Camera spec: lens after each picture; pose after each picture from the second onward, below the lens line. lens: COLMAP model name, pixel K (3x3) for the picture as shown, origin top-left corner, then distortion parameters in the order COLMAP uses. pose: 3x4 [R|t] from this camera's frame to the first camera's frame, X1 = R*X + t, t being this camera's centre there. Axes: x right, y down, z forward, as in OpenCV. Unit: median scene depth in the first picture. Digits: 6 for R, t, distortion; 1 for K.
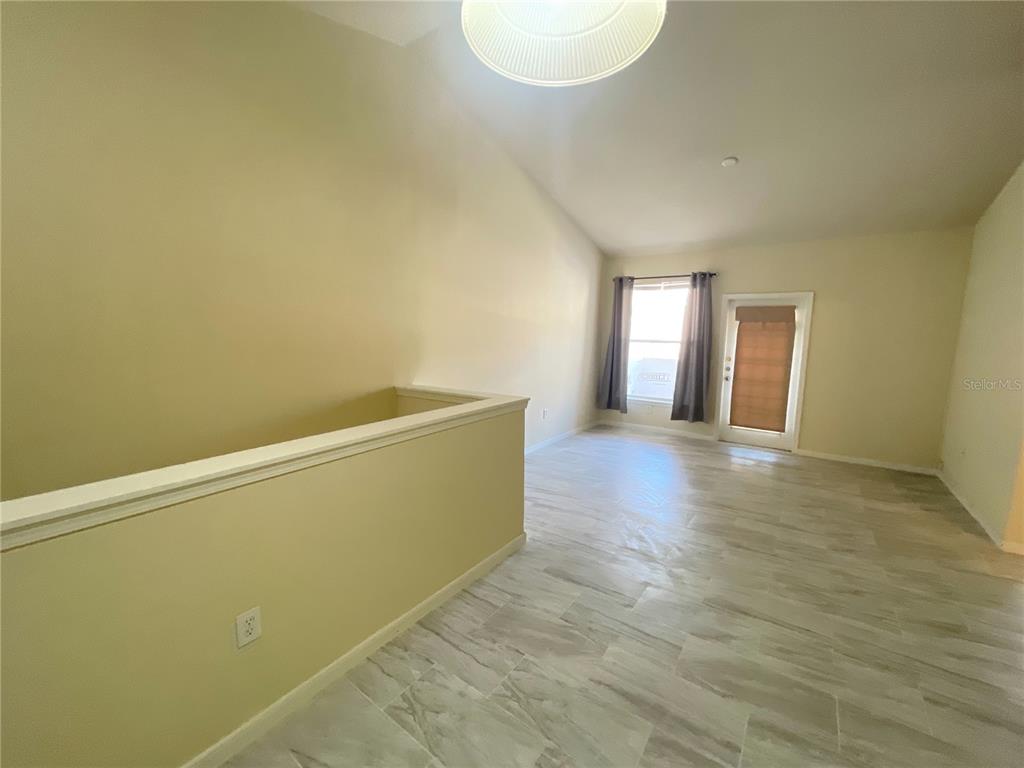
lens RADIAL K [[413.9, 0, 515.1], [0, 413.9, 382.7], [0, 0, 1]] dist [0.001054, 0.001823]
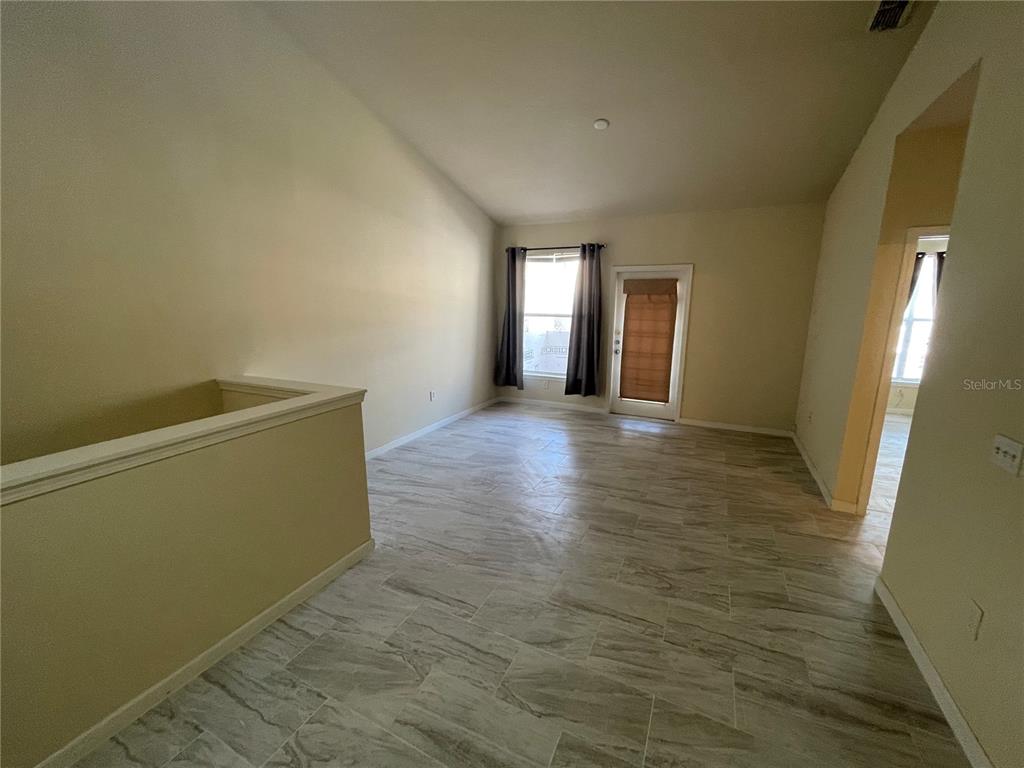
lens RADIAL K [[414.9, 0, 512.8], [0, 414.9, 381.4], [0, 0, 1]] dist [0.007412, -0.002024]
pose [[0.986171, -0.040966, 0.160589, 0.179558], [0.030369, 0.997230, 0.067900, -0.026725], [-0.162926, -0.062084, 0.984683, 0.081266]]
